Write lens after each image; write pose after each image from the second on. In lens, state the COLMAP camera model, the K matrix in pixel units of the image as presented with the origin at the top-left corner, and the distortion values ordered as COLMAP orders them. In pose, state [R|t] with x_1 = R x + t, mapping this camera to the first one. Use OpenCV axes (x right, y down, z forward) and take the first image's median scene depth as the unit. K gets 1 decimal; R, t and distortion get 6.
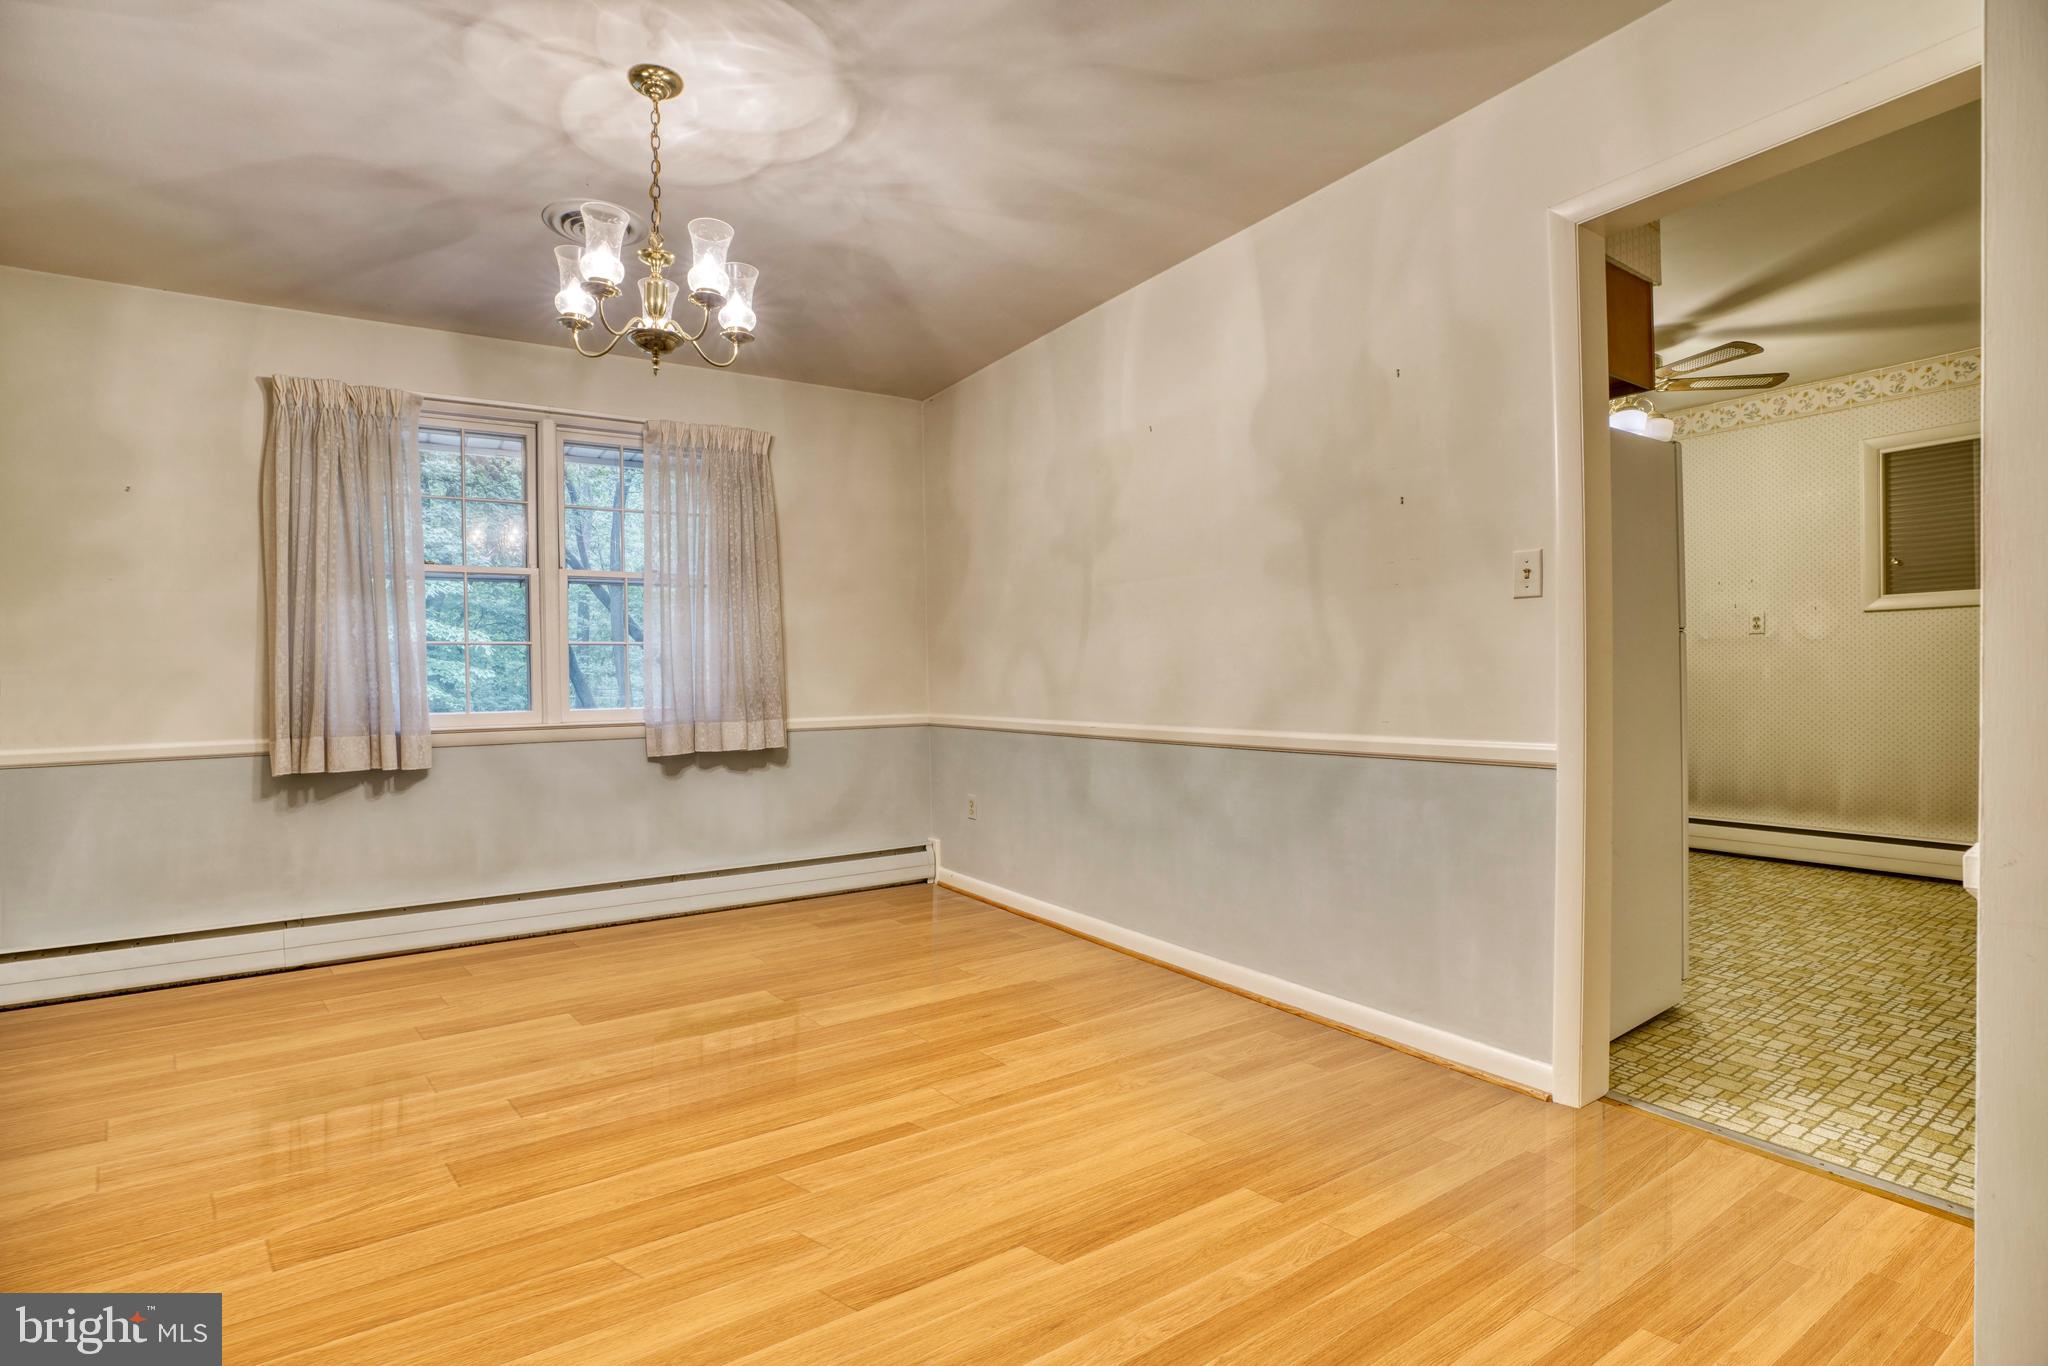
lens RADIAL K [[937.0, 0, 1019.9], [0, 937.0, 678.7], [0, 0, 1]] dist [-0.046585, 0.008441]
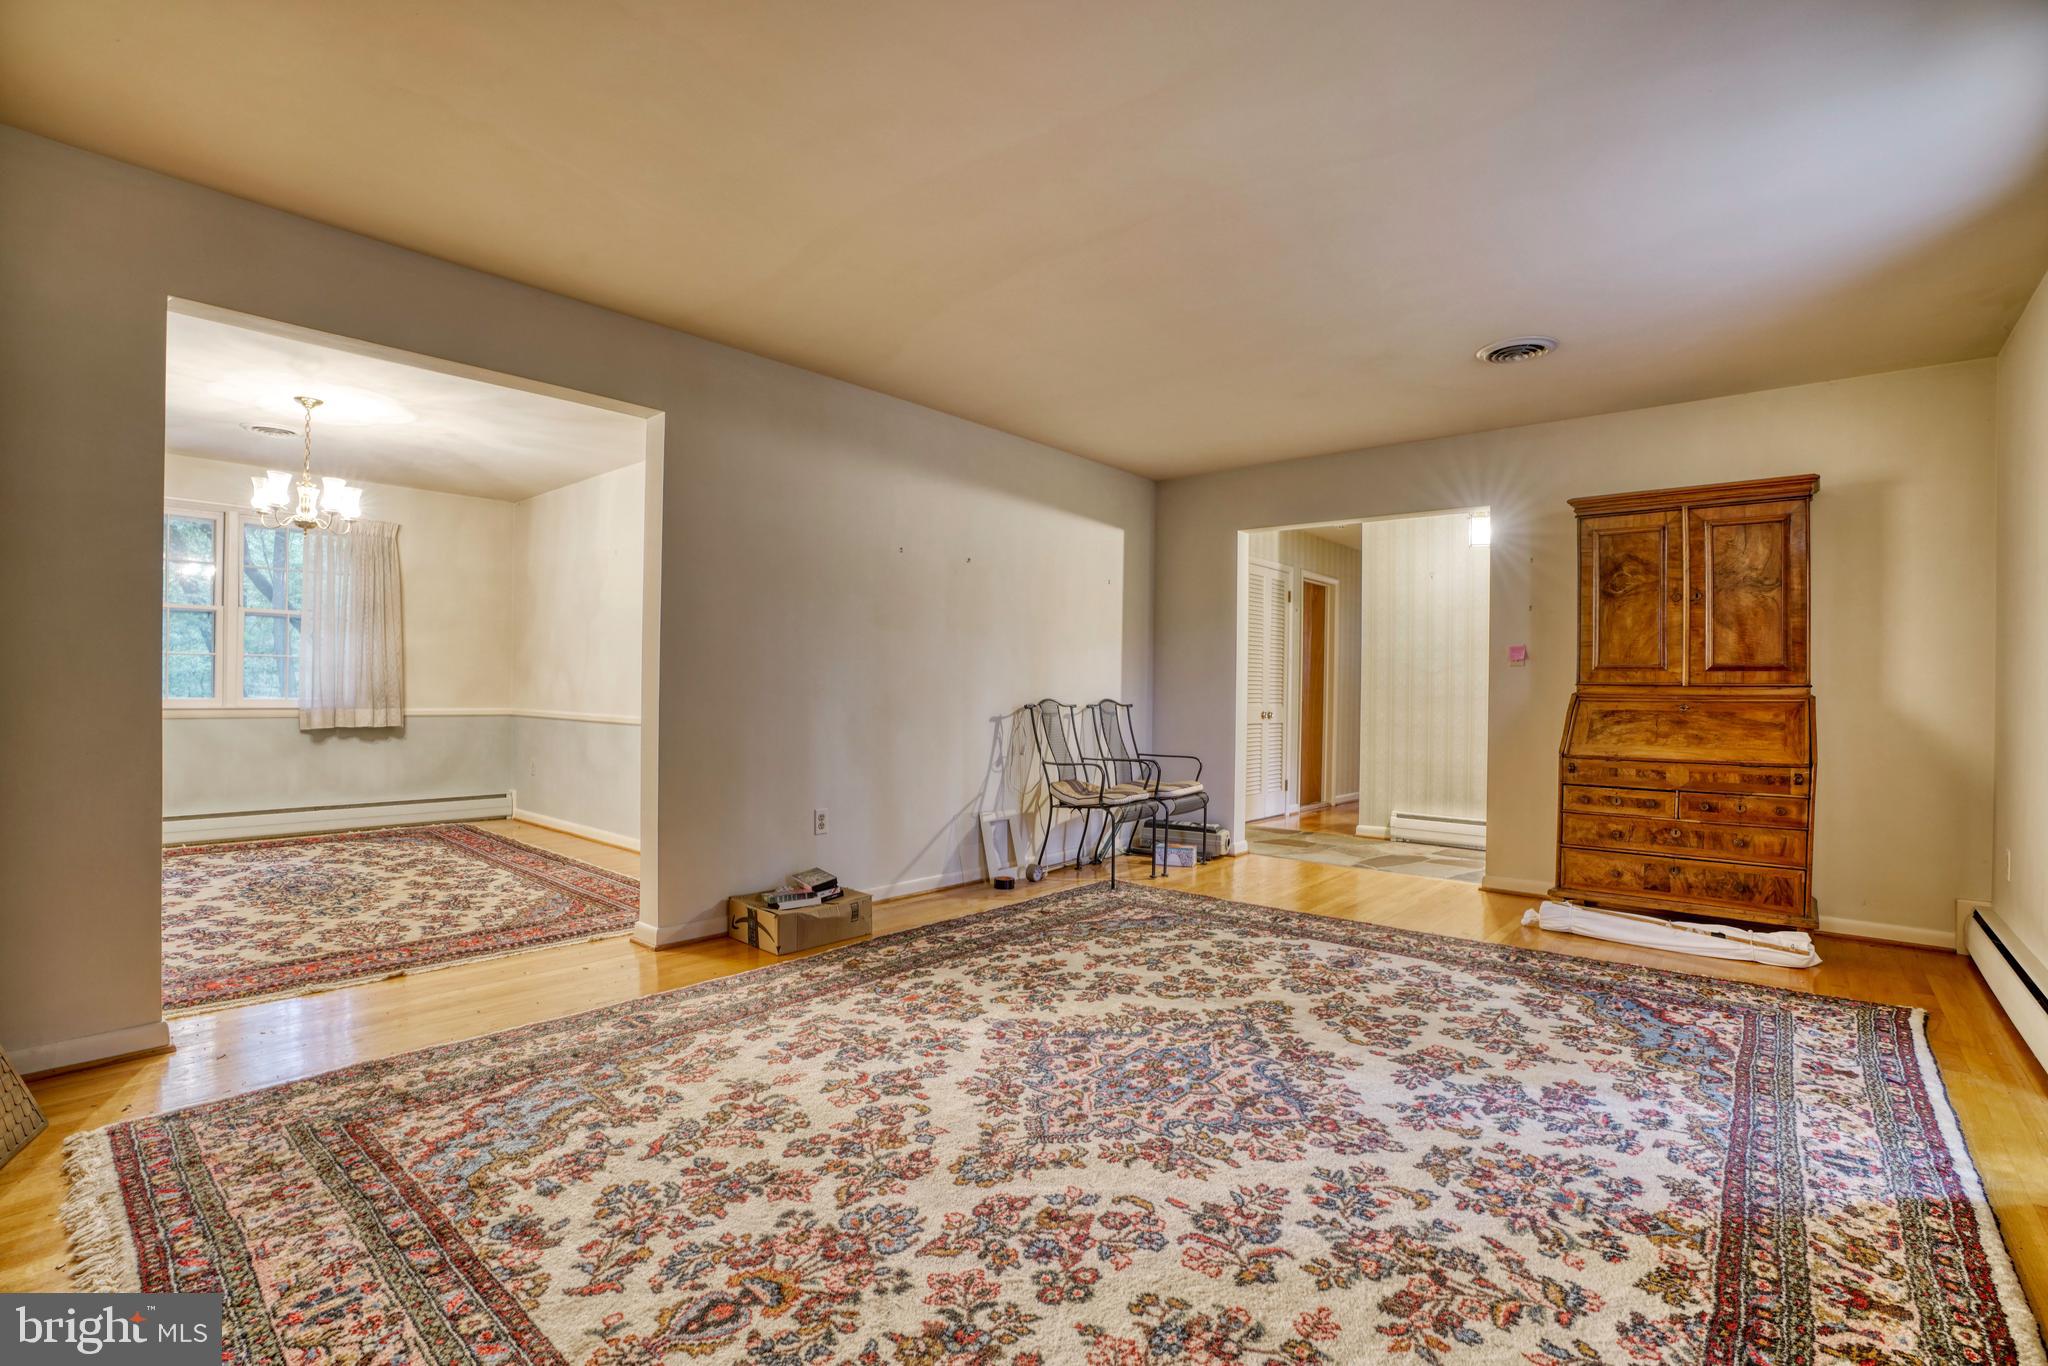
lens RADIAL K [[937.0, 0, 1025.2], [0, 937.0, 692.0], [0, 0, 1]] dist [-0.046585, 0.008441]
pose [[0.961331, 0.027644, 0.274005, 0.344911], [-0.027491, 0.999612, -0.004401, -0.006300], [-0.274021, -0.003302, 0.961718, -0.800222]]
